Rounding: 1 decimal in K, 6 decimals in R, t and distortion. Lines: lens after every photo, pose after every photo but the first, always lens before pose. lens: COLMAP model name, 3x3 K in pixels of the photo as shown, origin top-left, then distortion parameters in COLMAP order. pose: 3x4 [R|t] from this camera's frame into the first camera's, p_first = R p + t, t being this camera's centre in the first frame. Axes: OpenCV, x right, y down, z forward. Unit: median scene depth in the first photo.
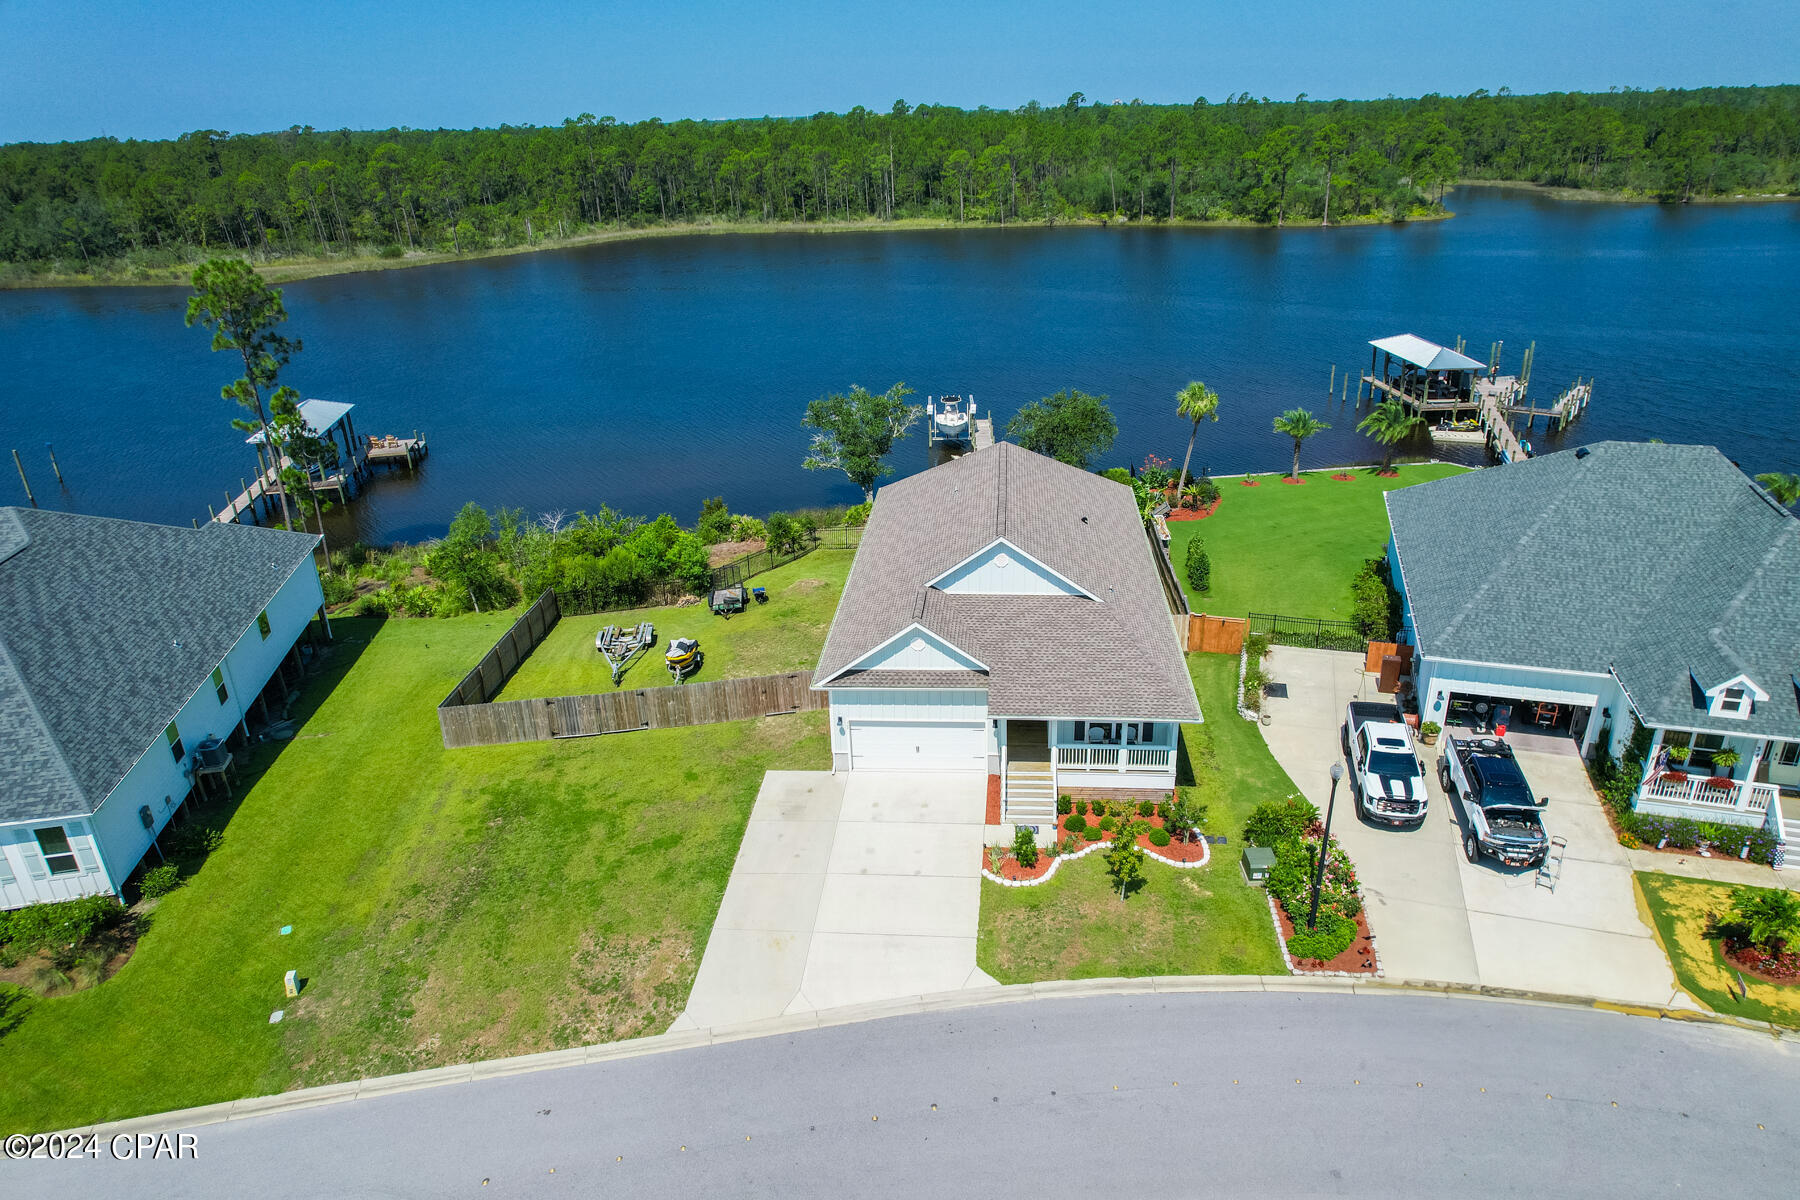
lens RADIAL K [[1147.7, 0, 900.0], [0, 1147.7, 600.0], [0, 0, 1]] dist [-0.070275, 0.049951]
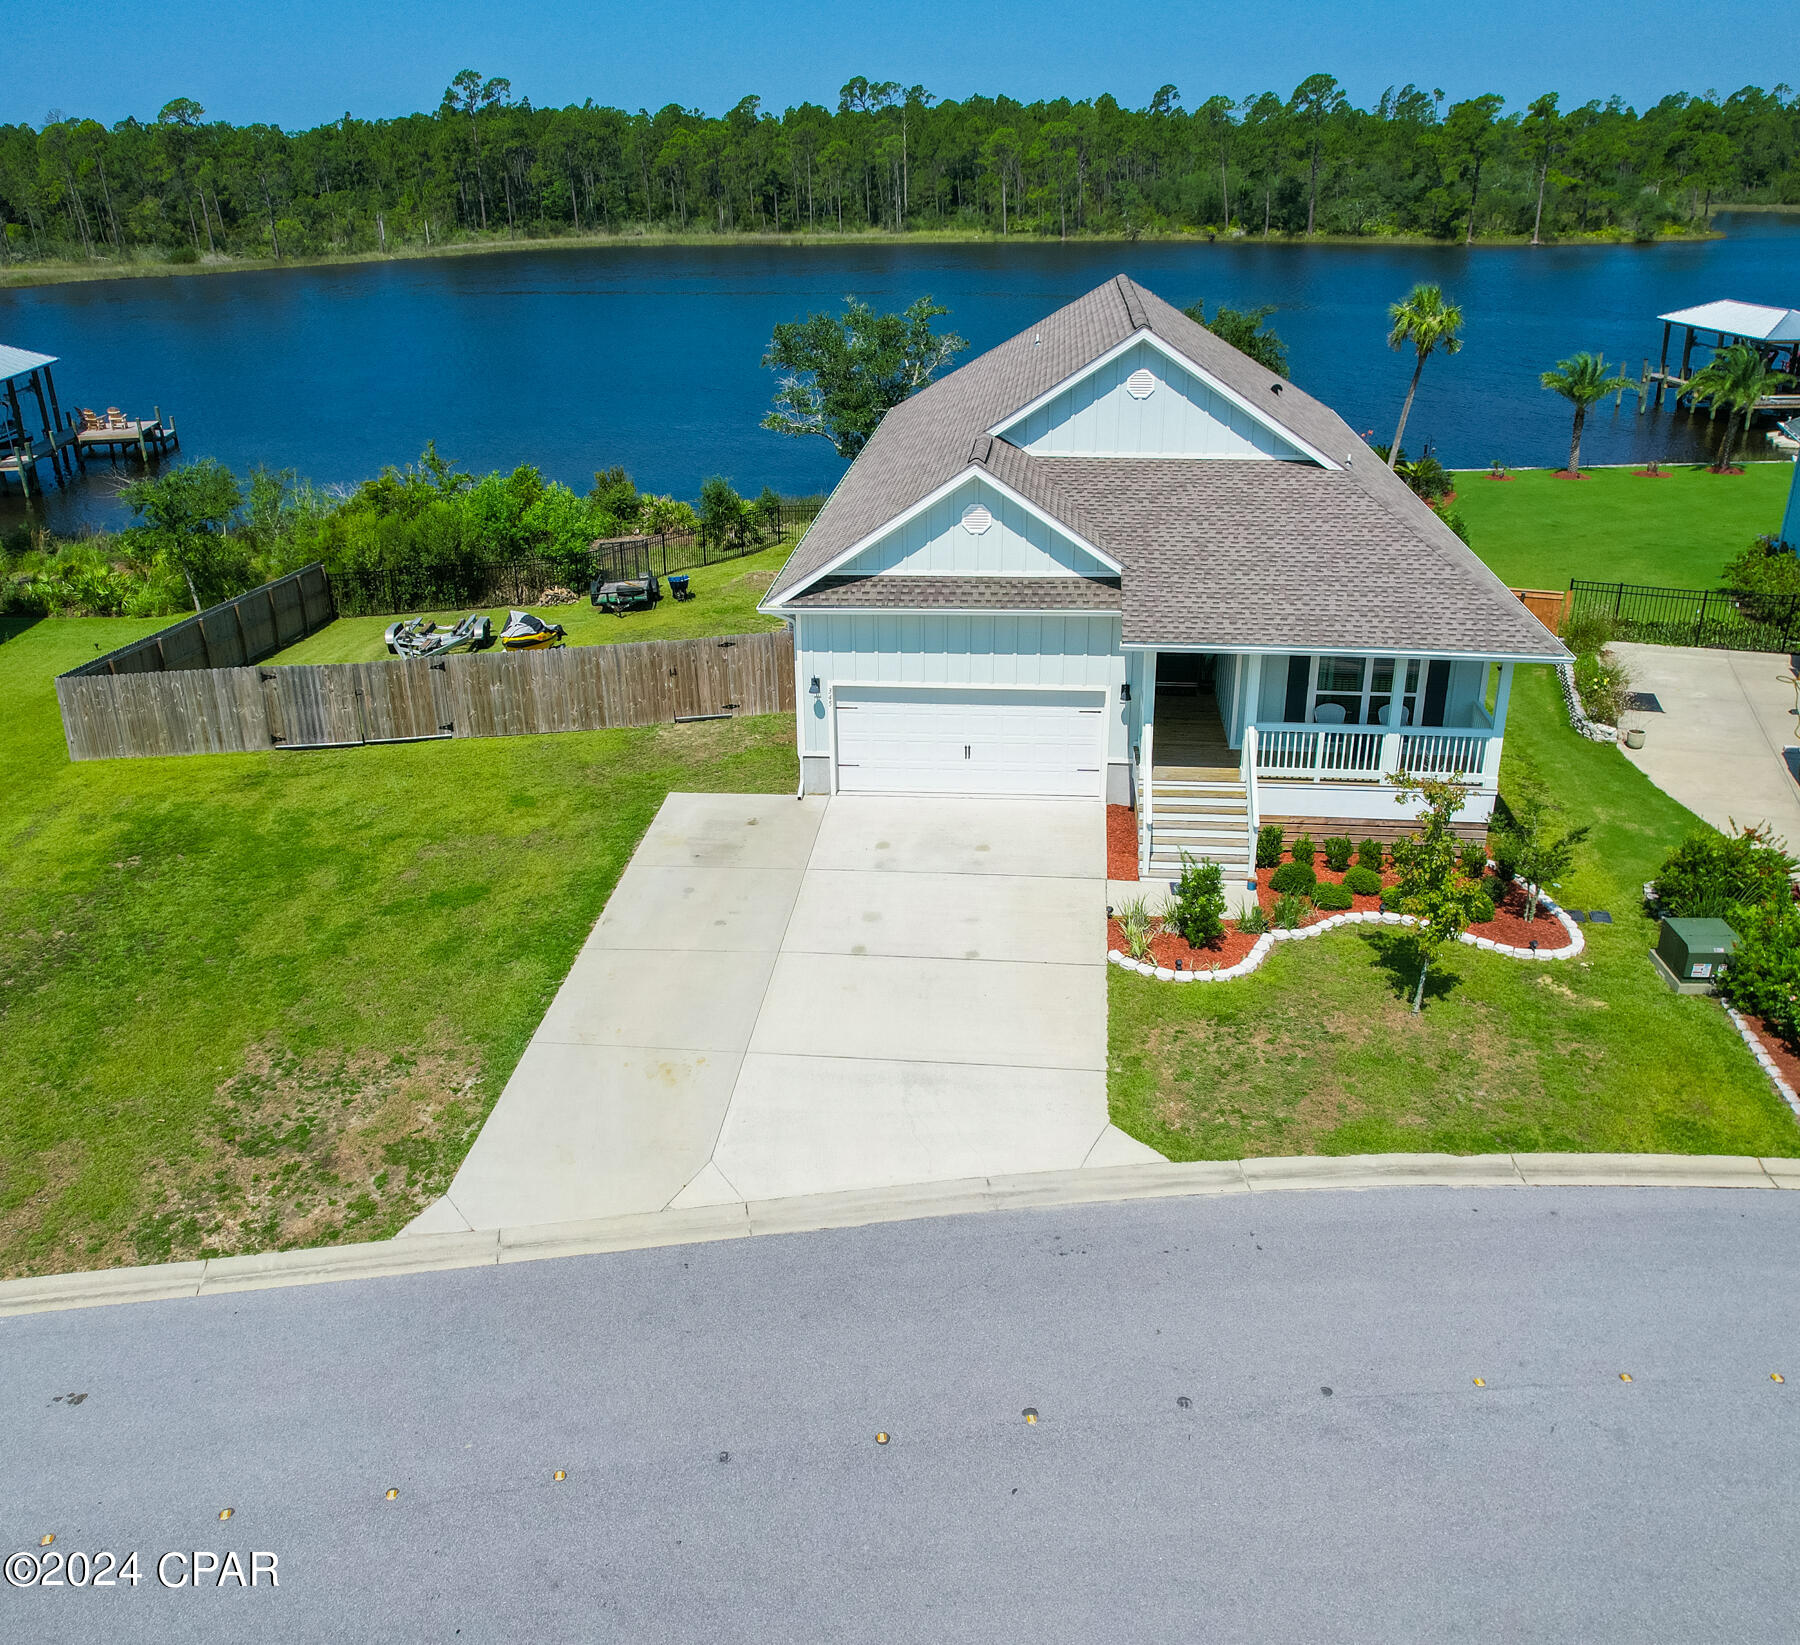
lens RADIAL K [[1591.1, 0, 863.3], [0, 1591.1, 825.3], [0, 0, 1]] dist [-0.075749, 0.060663]
pose [[0.999468, 0.024492, -0.021557, -0.013501], [-0.024300, 0.999663, 0.009129, 0.145587], [0.021774, -0.008600, 0.999726, 0.275424]]
